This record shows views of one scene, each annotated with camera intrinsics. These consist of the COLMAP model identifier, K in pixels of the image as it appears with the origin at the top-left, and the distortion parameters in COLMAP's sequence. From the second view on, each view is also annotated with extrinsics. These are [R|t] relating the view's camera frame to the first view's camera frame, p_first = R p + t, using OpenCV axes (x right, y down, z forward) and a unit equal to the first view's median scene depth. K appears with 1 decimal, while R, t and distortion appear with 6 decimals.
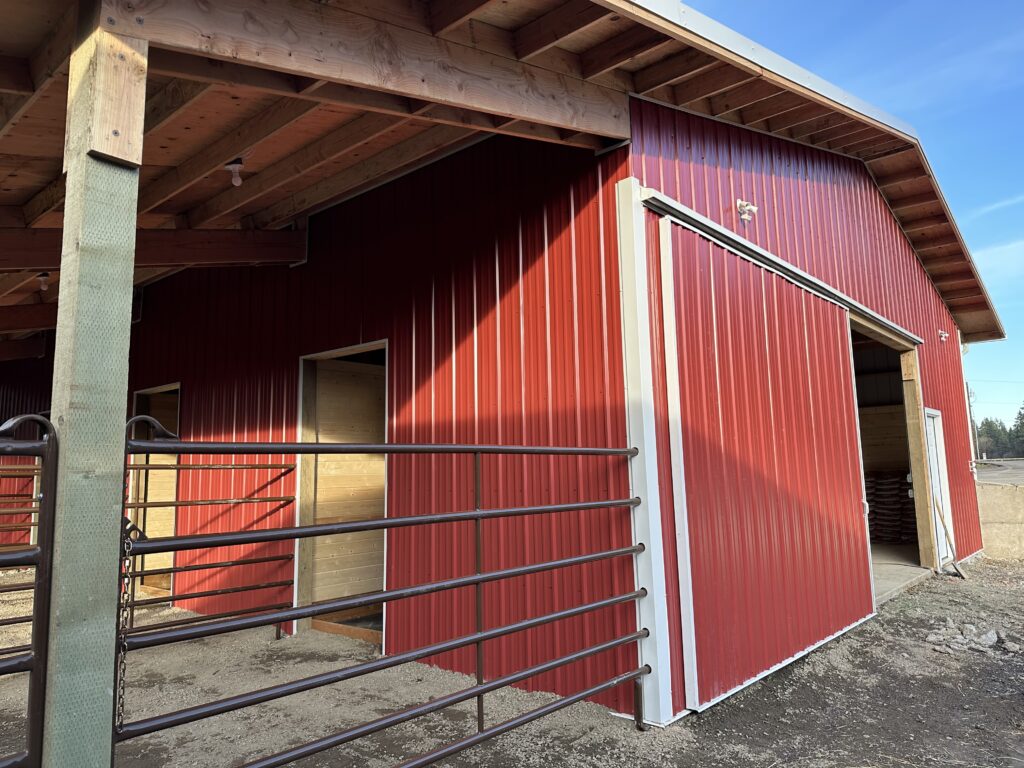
lens RADIAL K [[713.6, 0, 512.0], [0, 713.6, 384.0], [0, 0, 1]] dist [-0.003206, -0.001185]
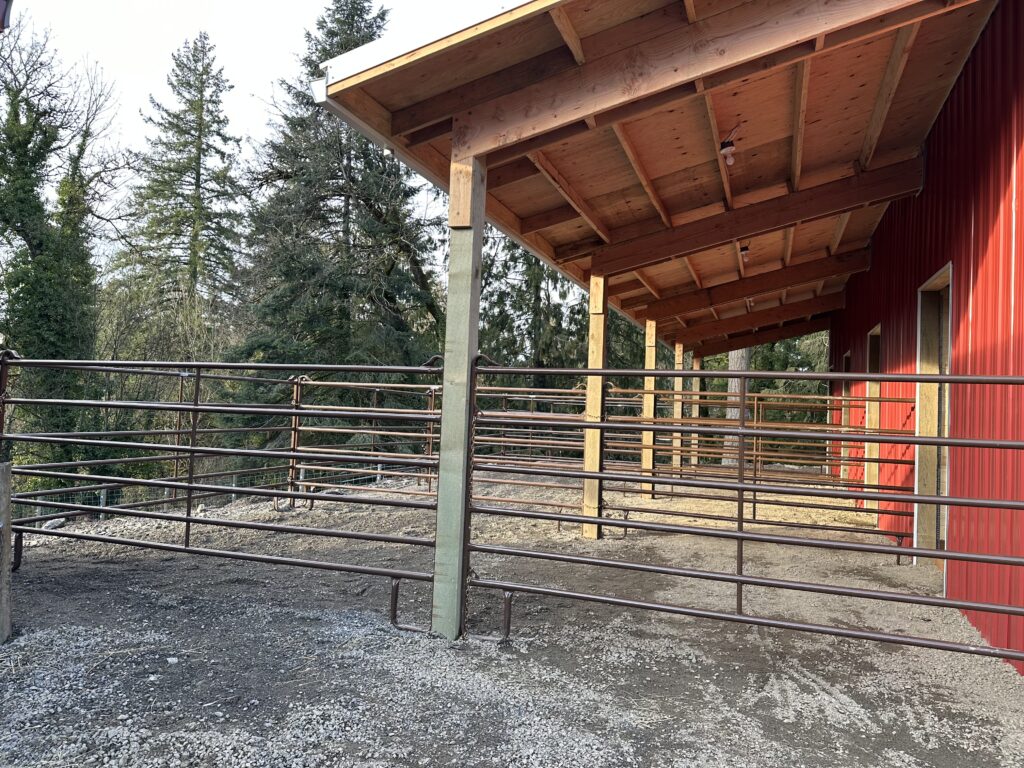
lens RADIAL K [[717.3, 0, 512.0], [0, 717.3, 384.0], [0, 0, 1]] dist [-0.001441, -0.000950]
pose [[0.361621, -0.000133, -0.932325, 0.626864], [0.075166, 0.996749, 0.029012, 0.032396], [0.929290, -0.080571, 0.360456, 0.182543]]
